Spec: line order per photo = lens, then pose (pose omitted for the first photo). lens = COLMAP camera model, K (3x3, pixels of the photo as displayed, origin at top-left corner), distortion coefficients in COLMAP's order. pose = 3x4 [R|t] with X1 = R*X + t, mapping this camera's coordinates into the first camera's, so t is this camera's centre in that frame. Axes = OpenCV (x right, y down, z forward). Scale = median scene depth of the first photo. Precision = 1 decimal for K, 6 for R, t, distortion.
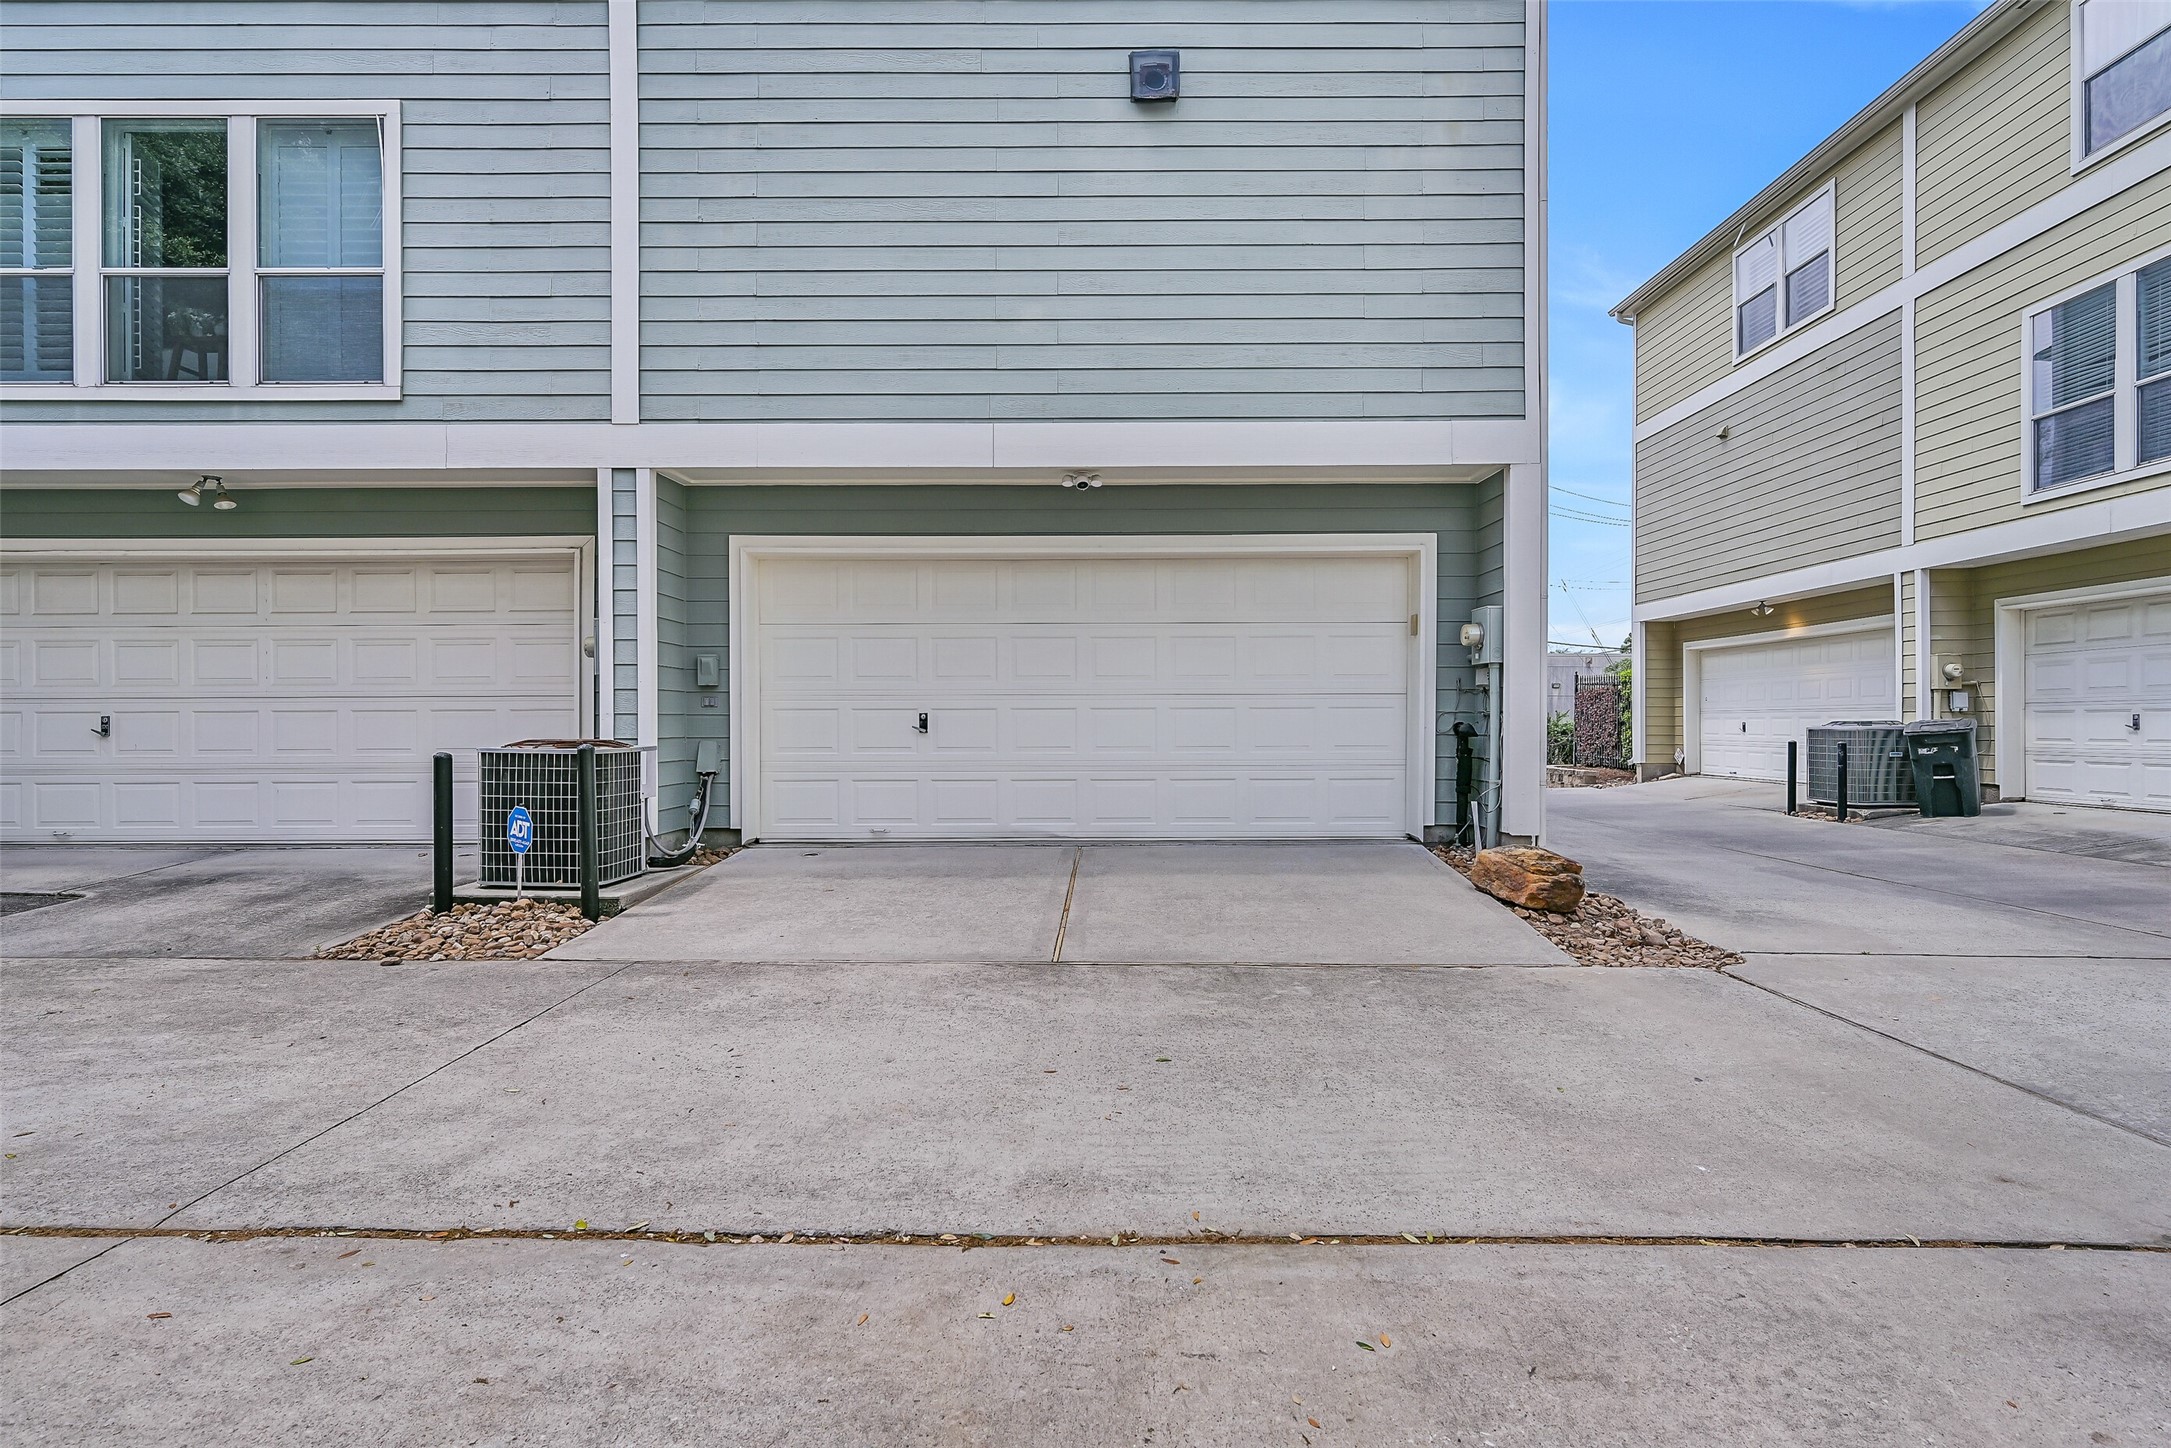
lens RADIAL K [[1034.3, 0, 1085.5], [0, 1034.3, 724.0], [0, 0, 1]] dist [-0.001253, -0.000081]
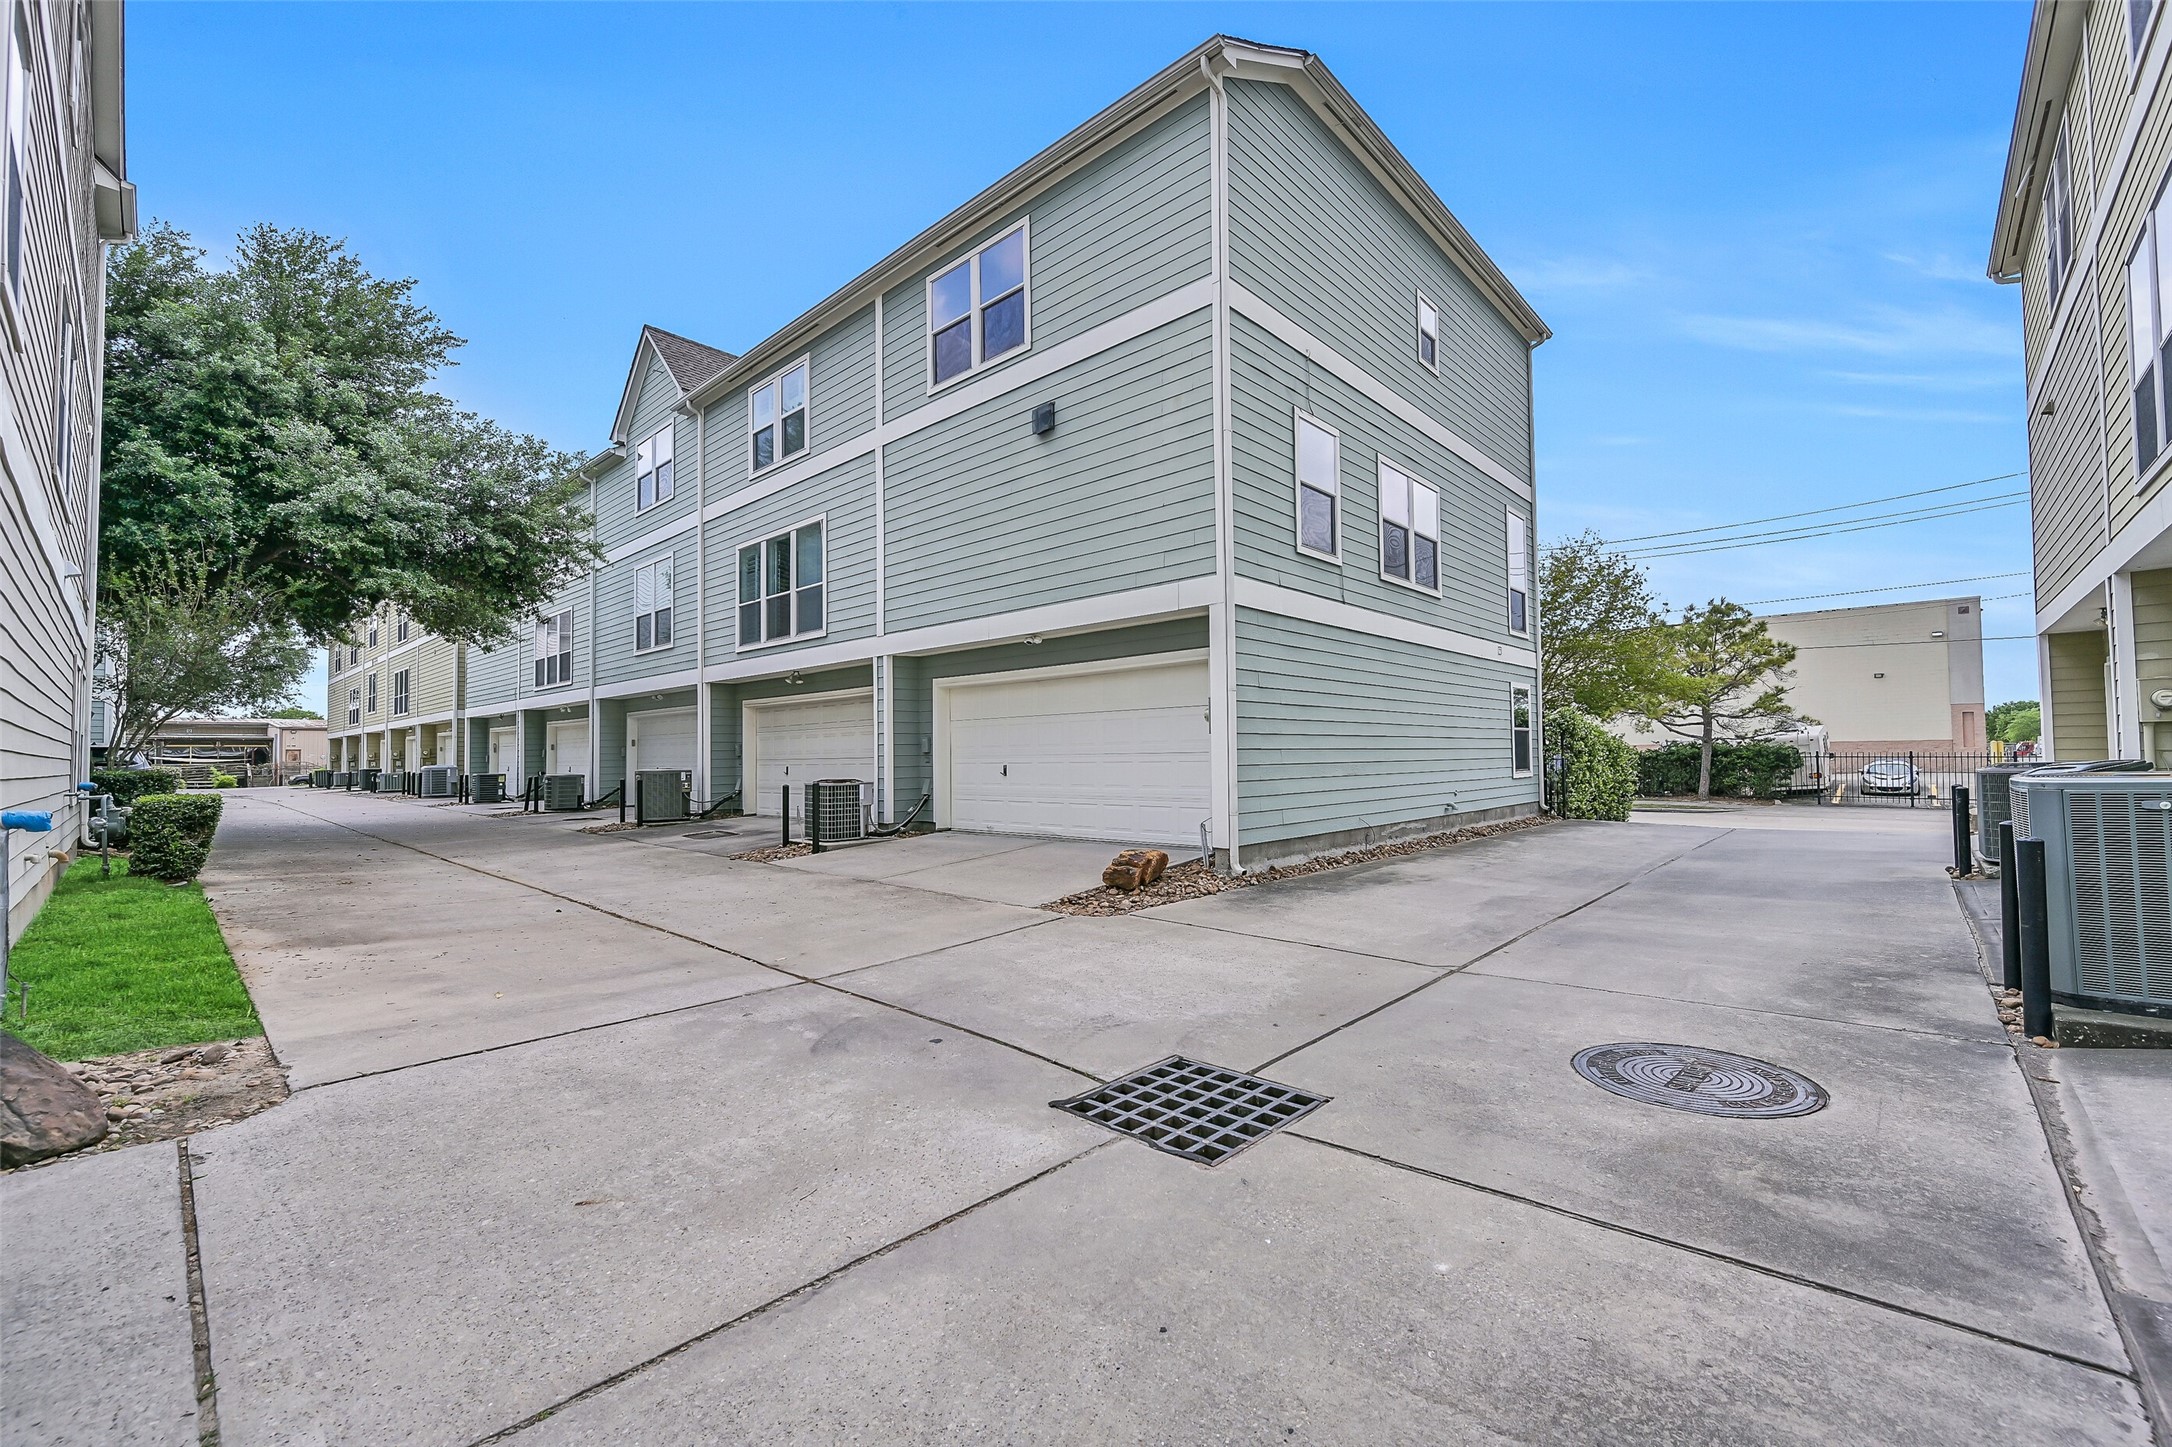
lens RADIAL K [[861.4, 0, 1096.3], [0, 861.4, 727.9], [0, 0, 1]] dist [0.000834, -0.000108]
pose [[0.742942, -0.029444, -0.668707, 1.133065], [0.007282, 0.999328, -0.035911, -0.023317], [0.669316, 0.021811, 0.742658, -0.060199]]
